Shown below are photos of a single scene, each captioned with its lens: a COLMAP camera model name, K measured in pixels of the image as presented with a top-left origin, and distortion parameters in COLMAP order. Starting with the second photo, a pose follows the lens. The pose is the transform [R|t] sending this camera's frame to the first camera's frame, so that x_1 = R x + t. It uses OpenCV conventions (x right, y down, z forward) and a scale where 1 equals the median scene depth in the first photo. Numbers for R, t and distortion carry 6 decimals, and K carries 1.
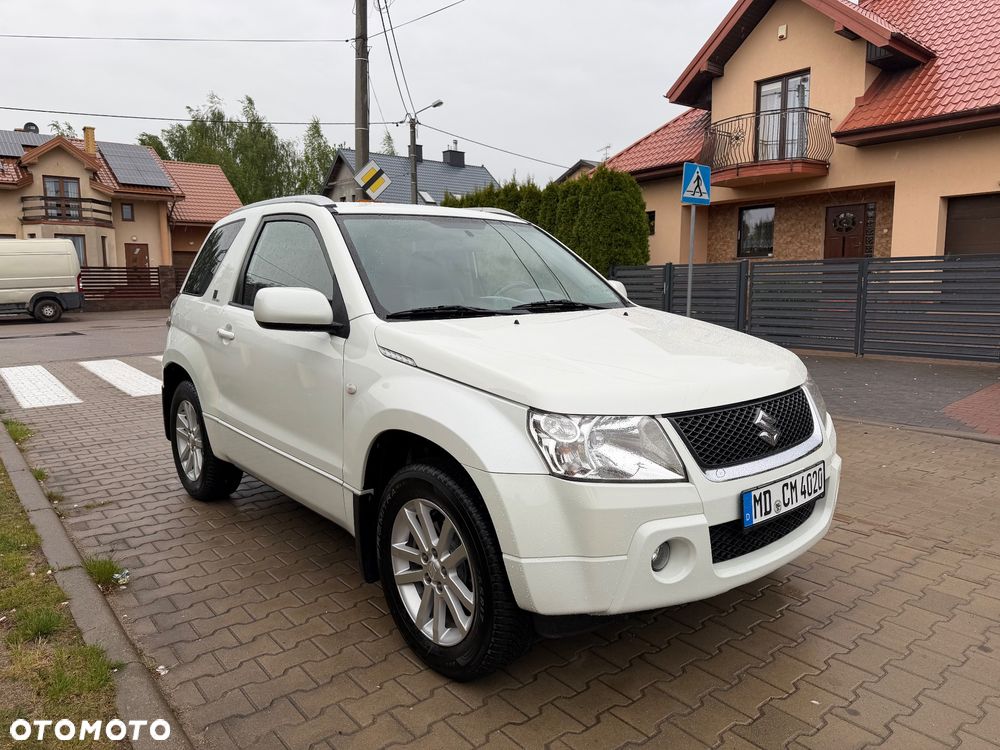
lens RADIAL K [[700.5, 0, 505.0], [0, 700.5, 377.2], [0, 0, 1]] dist [0.029980, -0.043113]
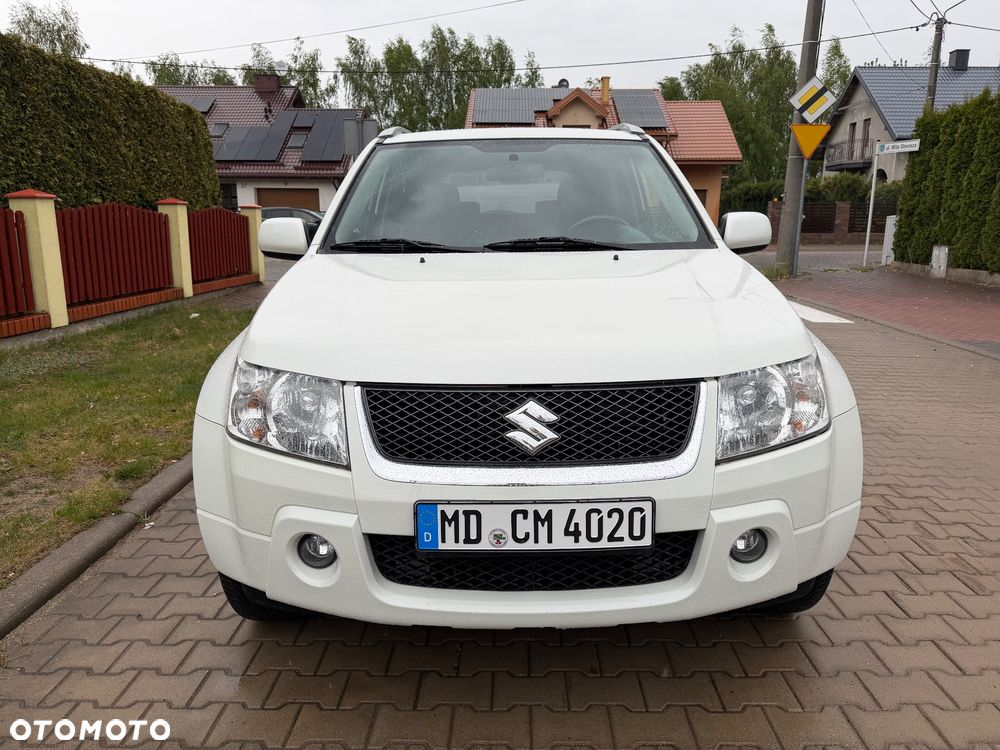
lens RADIAL K [[701.3, 0, 498.6], [0, 701.3, 368.5], [0, 0, 1]] dist [0.037294, -0.038826]
pose [[0.764439, 0.138843, -0.629567, 0.440130], [-0.092519, 0.990052, 0.106004, -0.031224], [0.638022, -0.022787, 0.769681, 0.255898]]
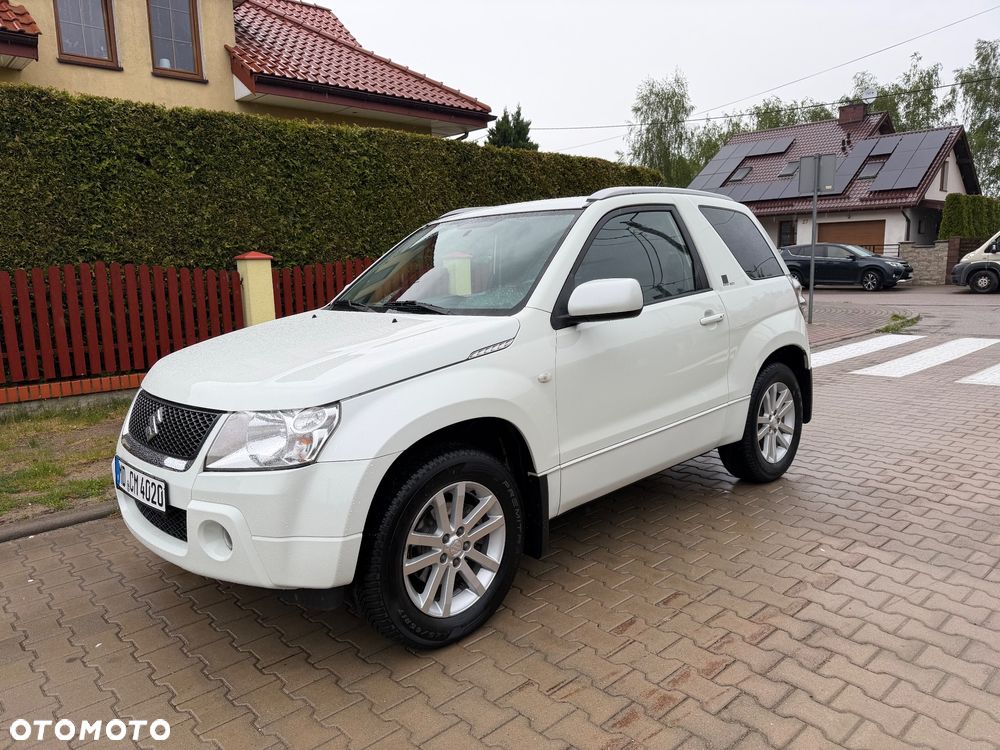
lens RADIAL K [[701.3, 0, 505.1], [0, 701.3, 378.2], [0, 0, 1]] dist [0.030467, -0.041752]
pose [[0.070798, 0.165688, -0.983634, 0.859891], [-0.109094, 0.981479, 0.157473, -0.137291], [0.991507, 0.096160, 0.087562, 0.825950]]
